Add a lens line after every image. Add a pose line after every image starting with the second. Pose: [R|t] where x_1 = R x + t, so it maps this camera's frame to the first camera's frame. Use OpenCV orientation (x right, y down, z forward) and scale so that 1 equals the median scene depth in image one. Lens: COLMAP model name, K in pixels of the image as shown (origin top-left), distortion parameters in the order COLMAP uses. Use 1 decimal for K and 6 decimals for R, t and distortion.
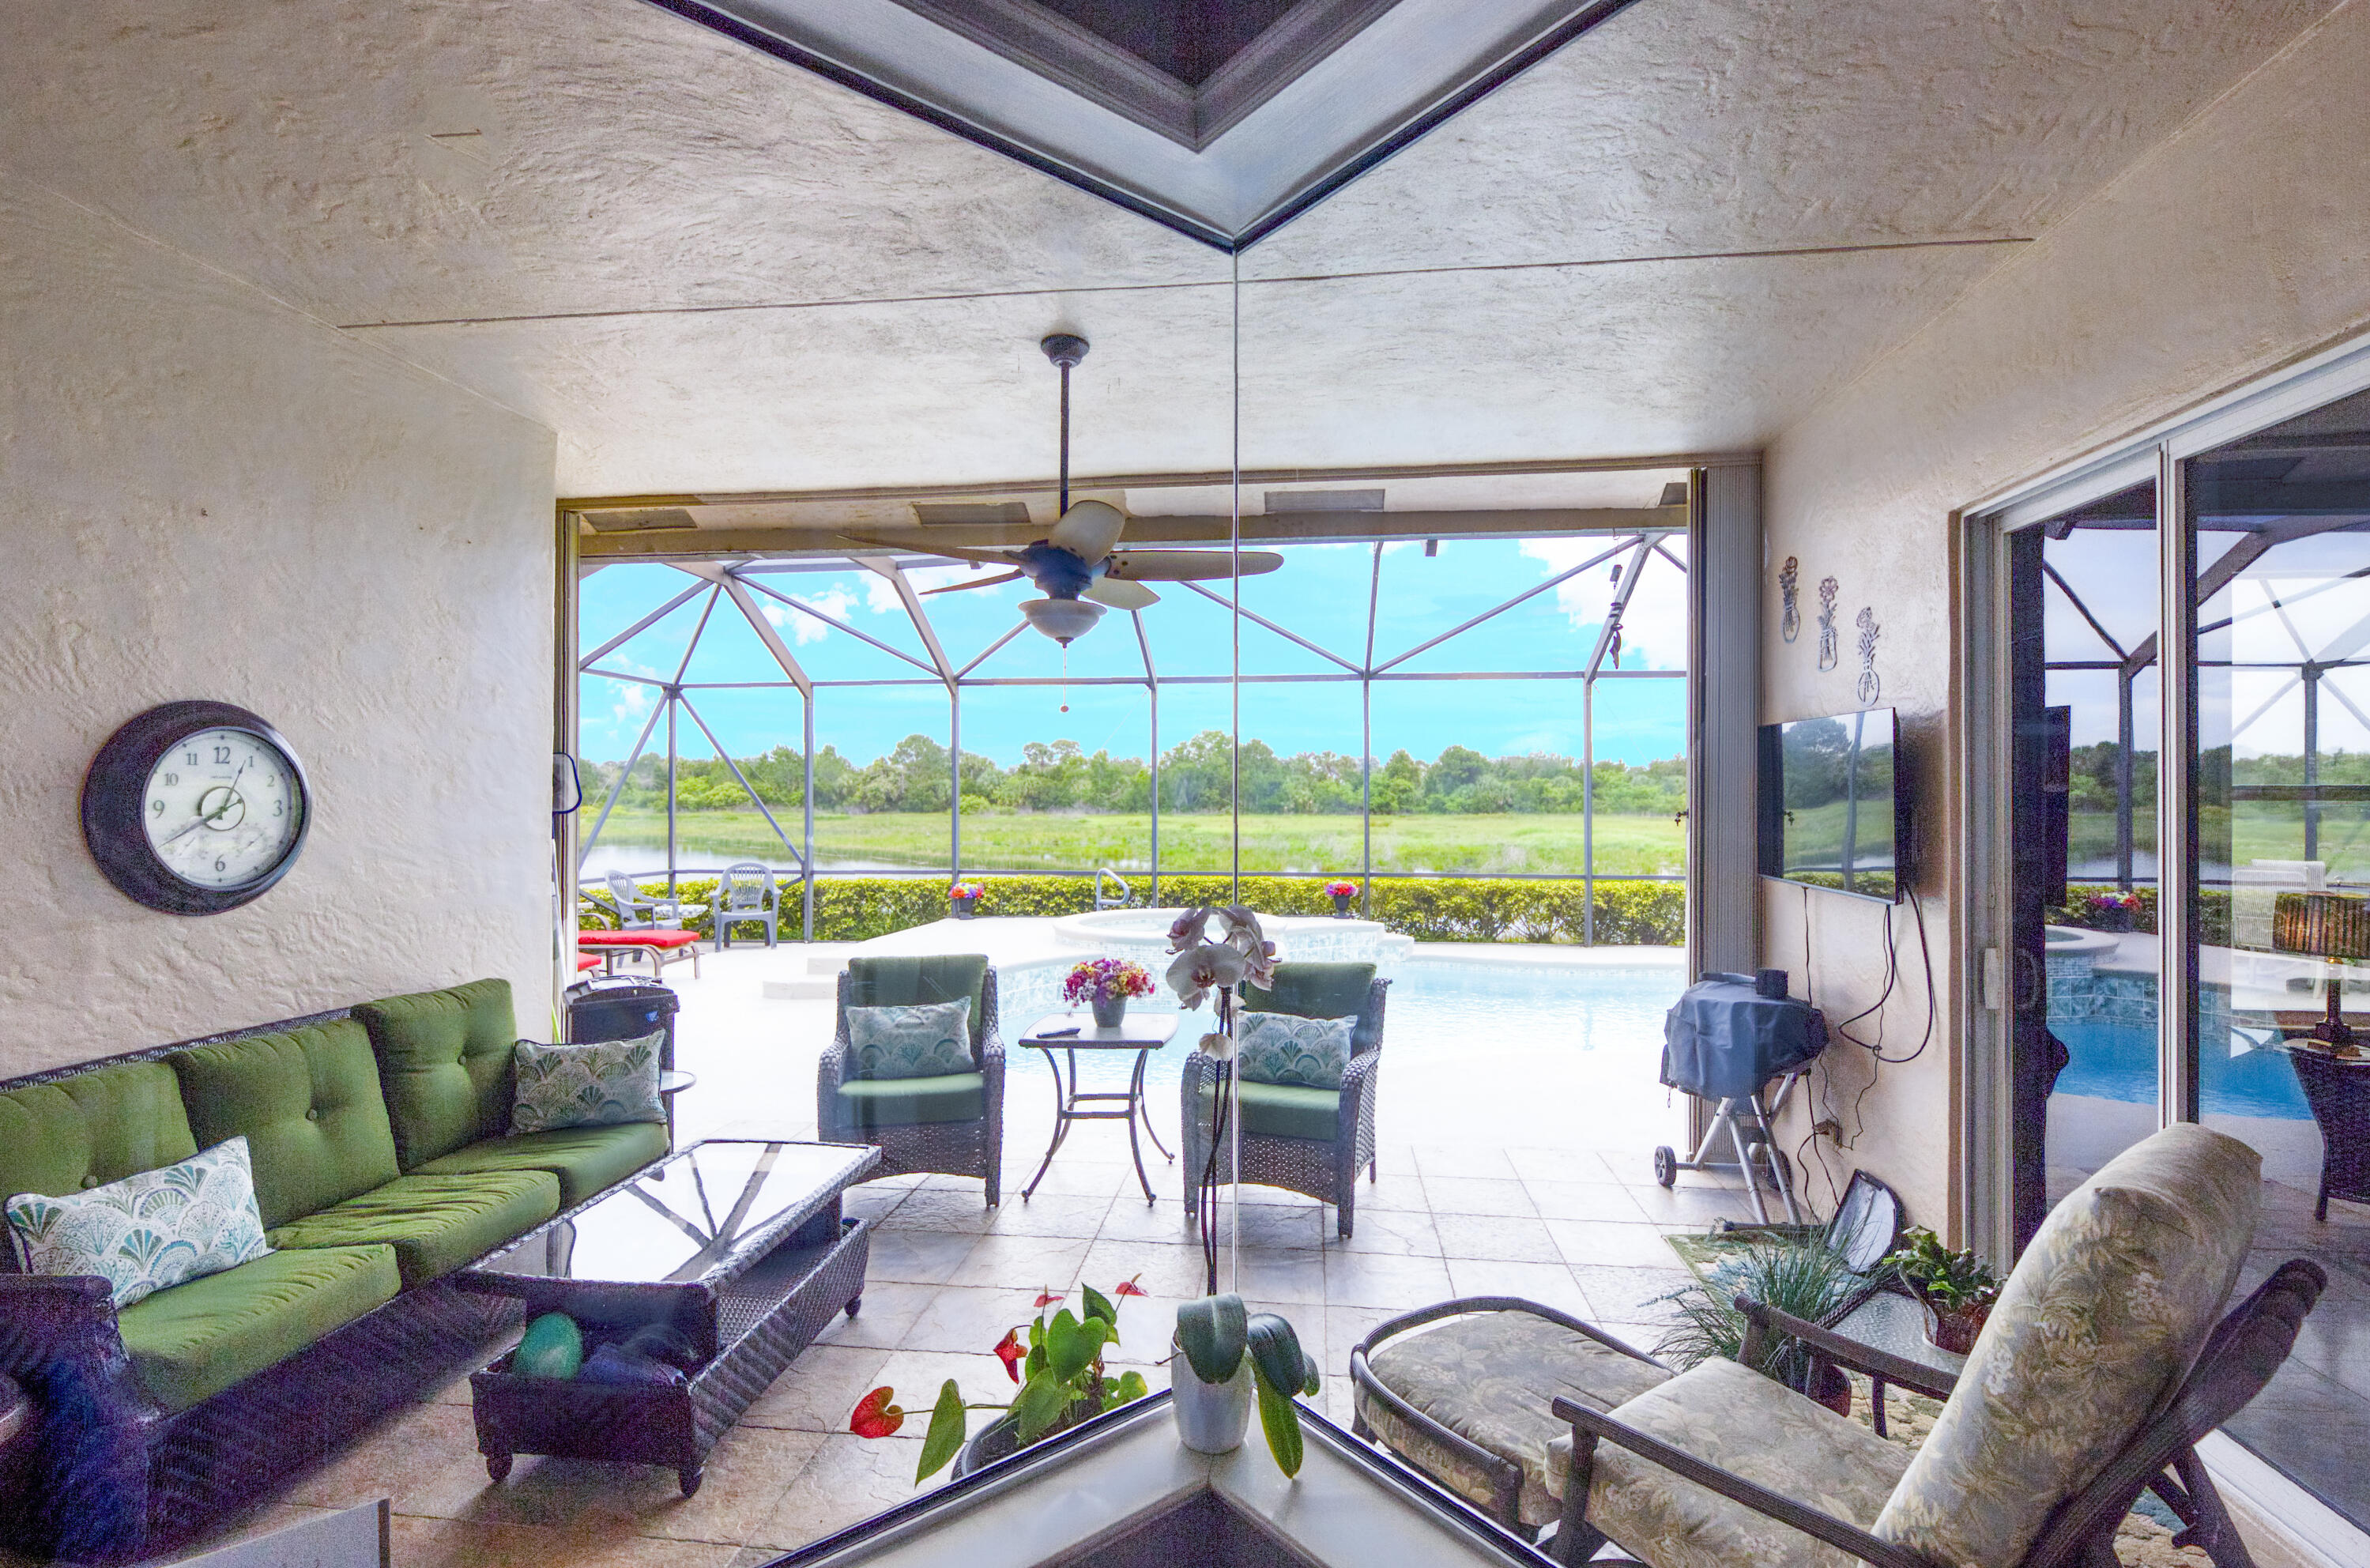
lens RADIAL K [[1018.1, 0, 1196.4], [0, 1018.1, 792.1], [0, 0, 1]] dist [0.000251, -0.000591]
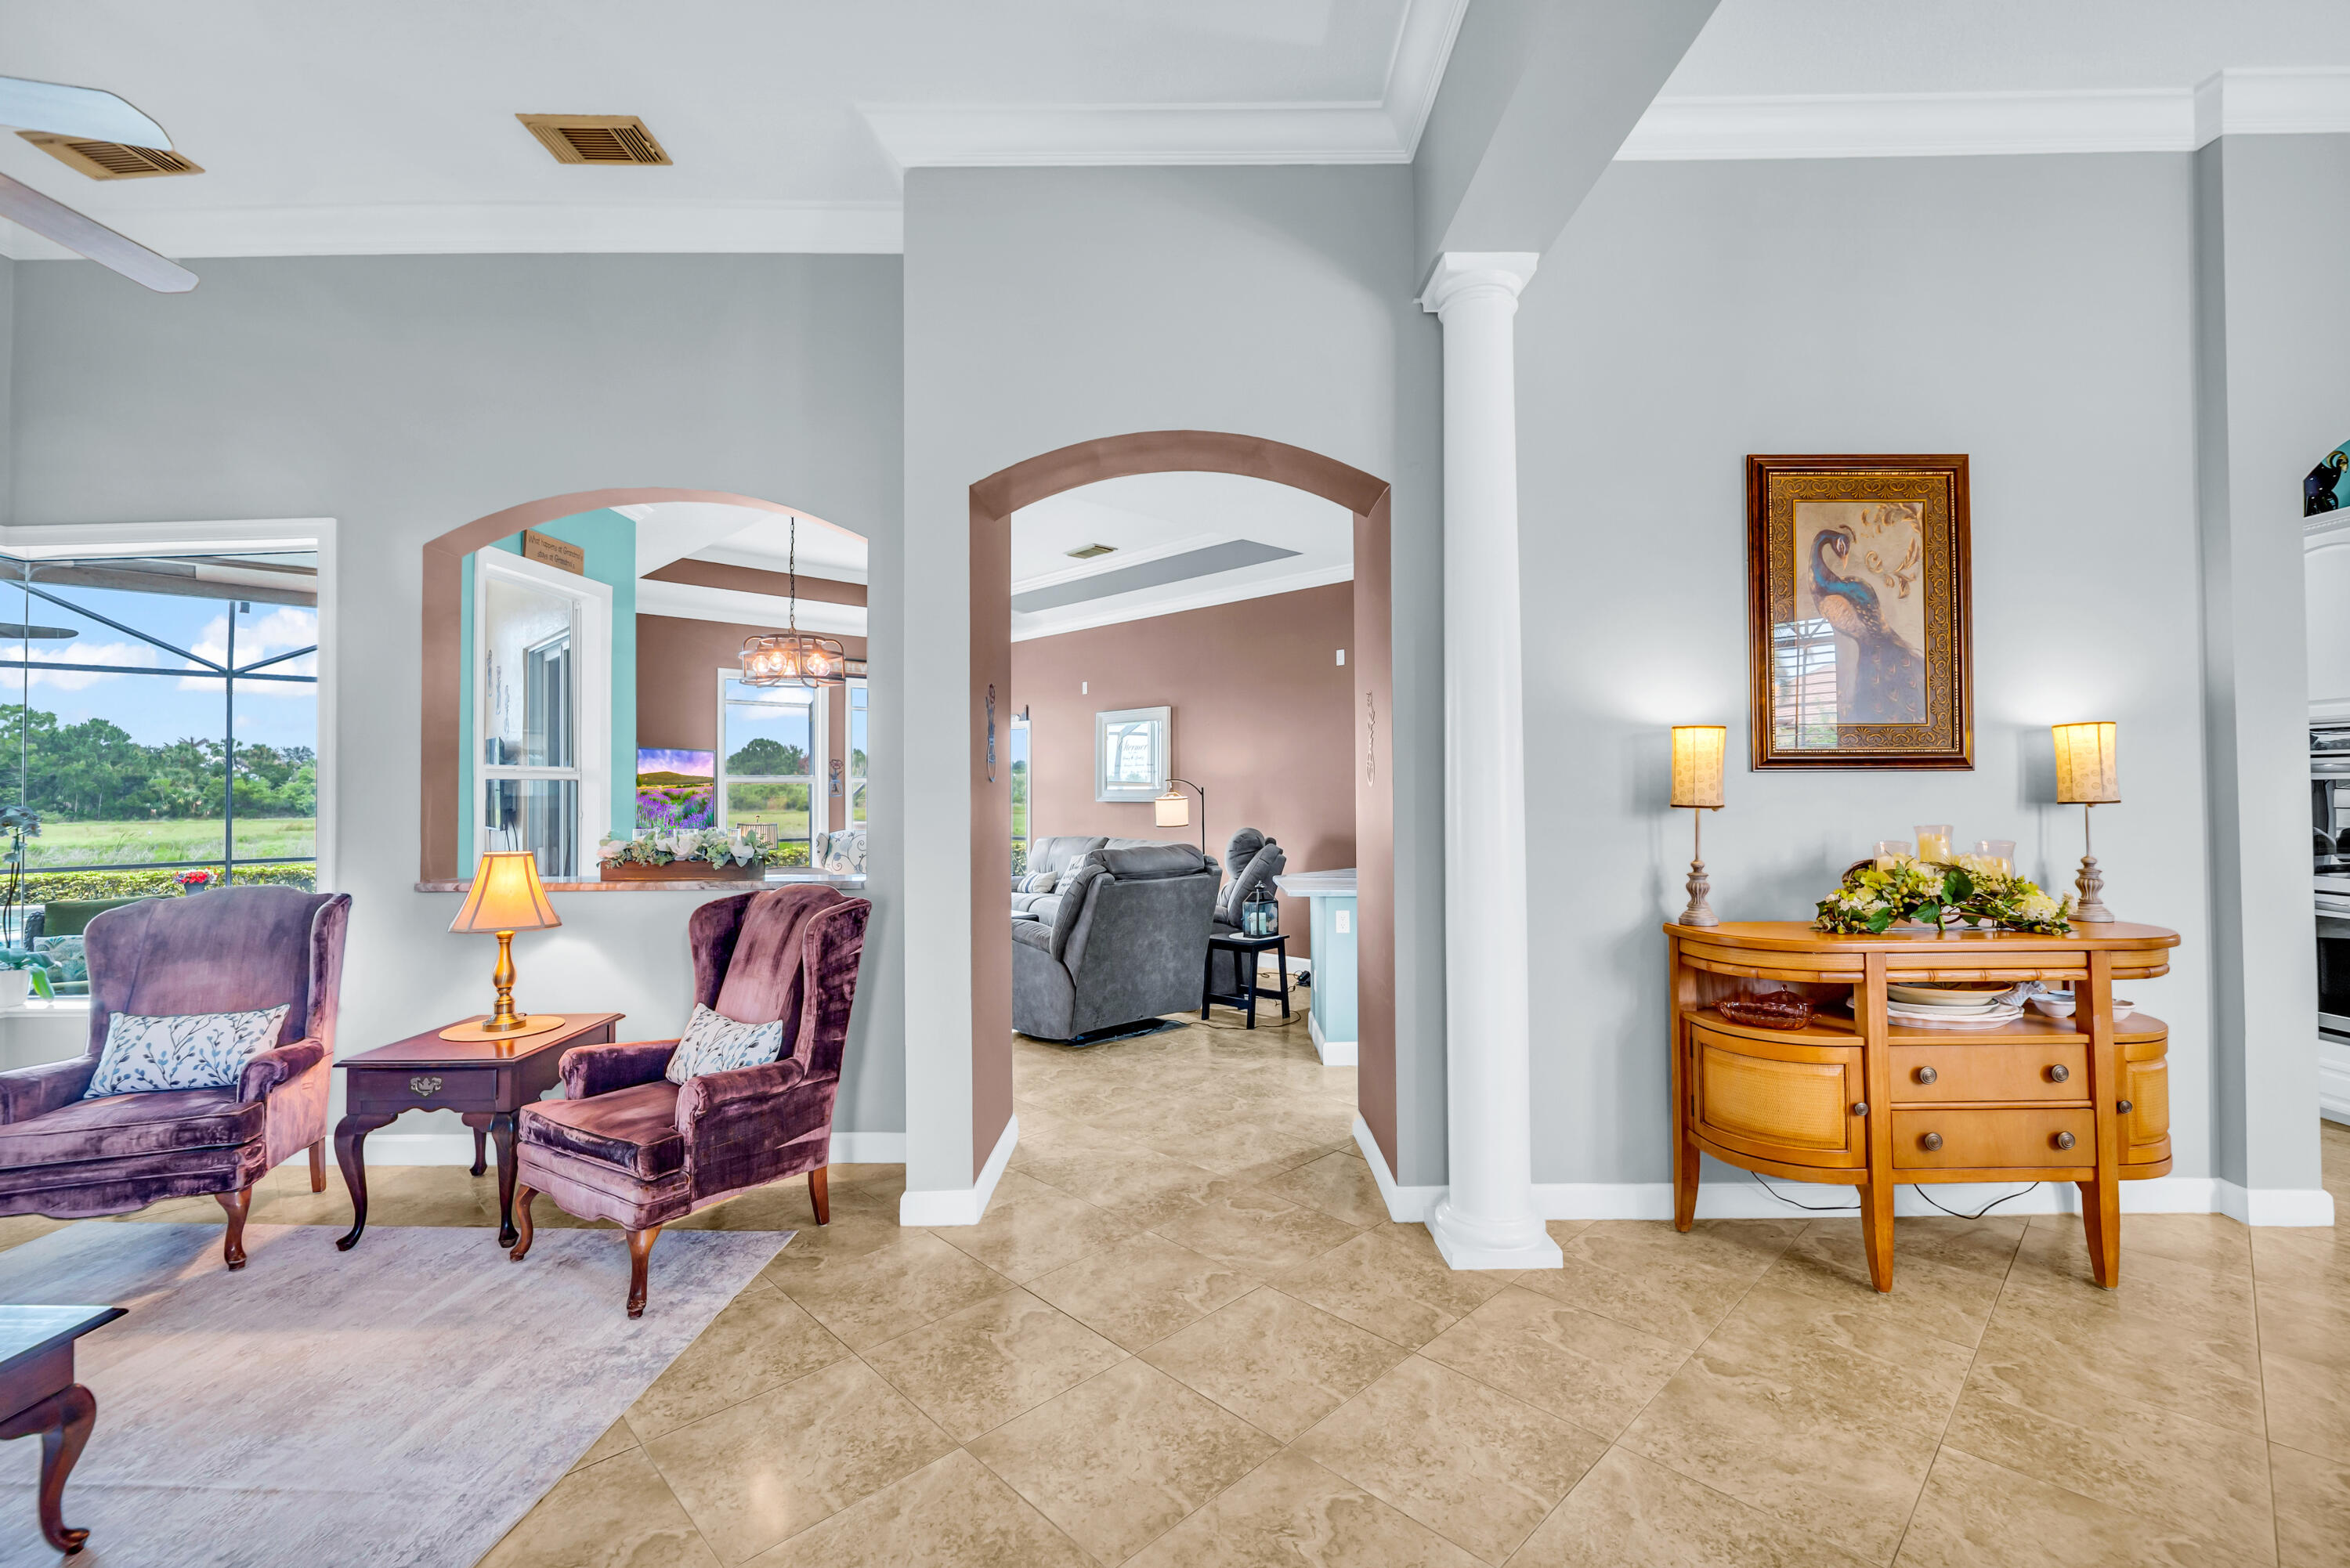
lens RADIAL K [[1015.4, 0, 1188.2], [0, 1015.4, 777.4], [0, 0, 1]] dist [-0.003586, -0.000157]
pose [[0.637956, 0.004056, 0.770062, -0.002547], [0.004715, 0.999947, -0.009173, 0.002599], [-0.770058, 0.009483, 0.637903, -0.154111]]
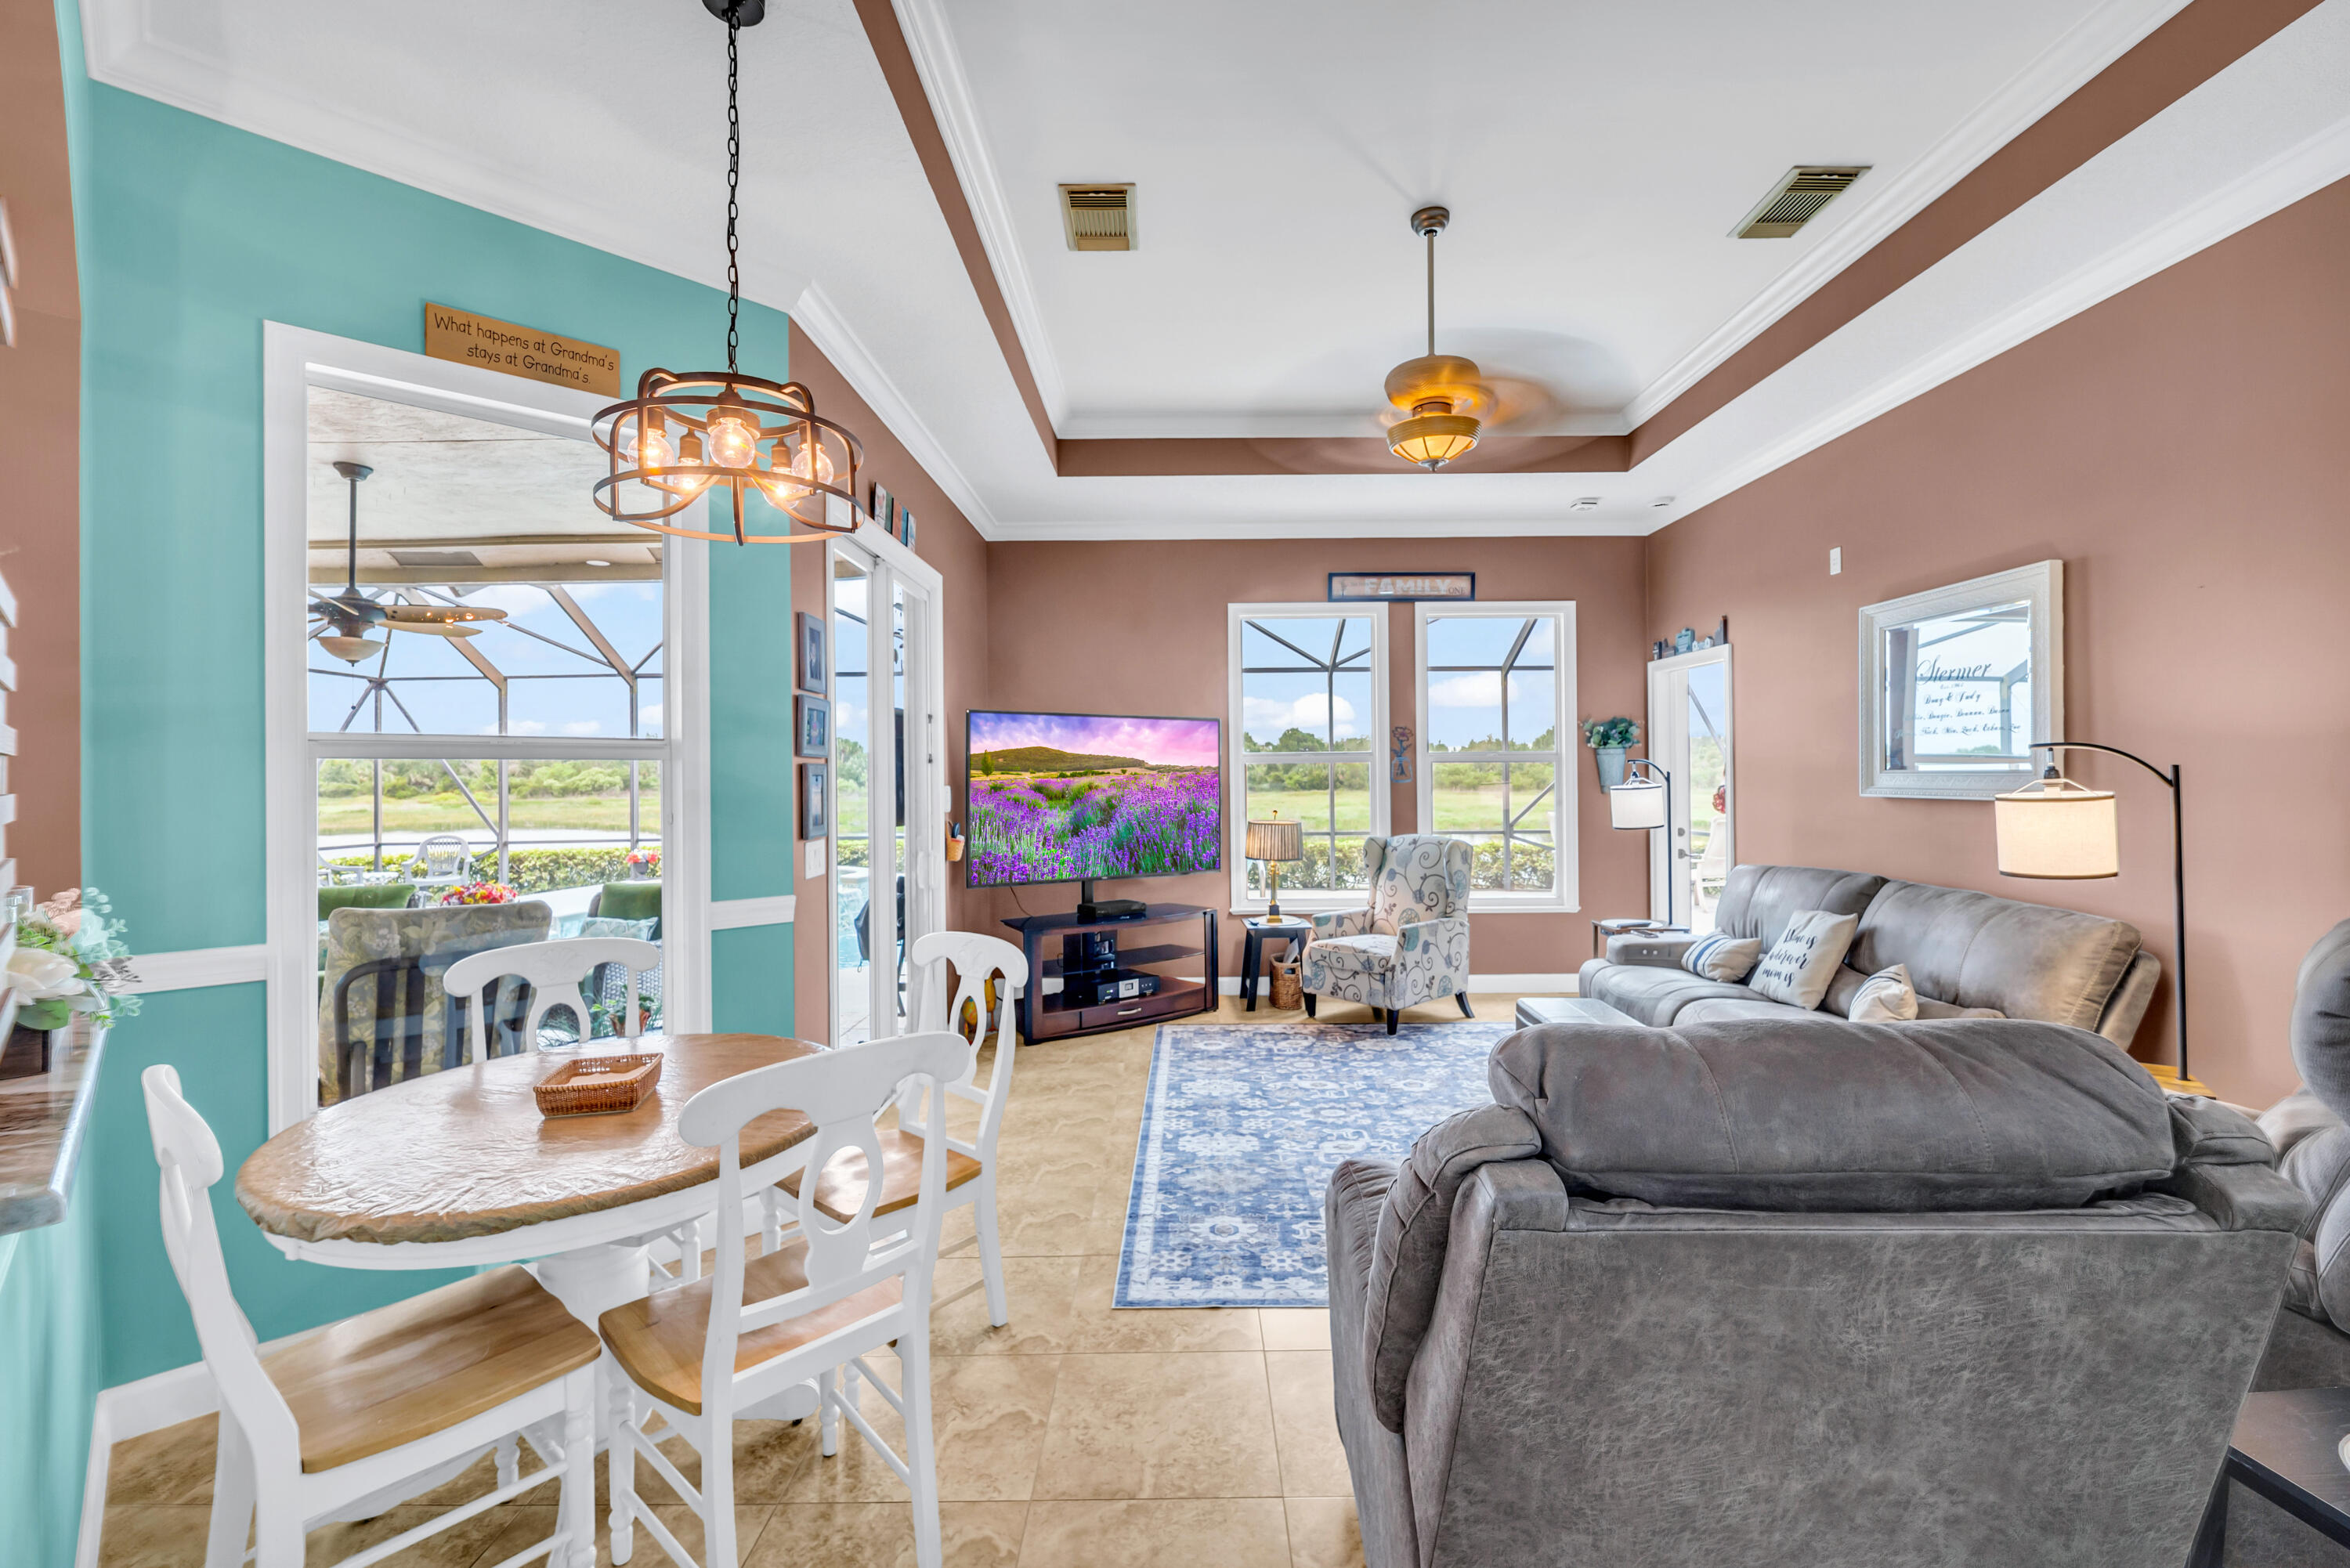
lens RADIAL K [[975.4, 0, 1182.0], [0, 975.4, 770.8], [0, 0, 1]] dist [-0.004215, -0.000210]
pose [[0.995523, -0.009268, 0.094064, 0.110544], [0.009484, 0.999953, -0.001846, 0.002999], [-0.094042, 0.002730, 0.995564, -0.063076]]
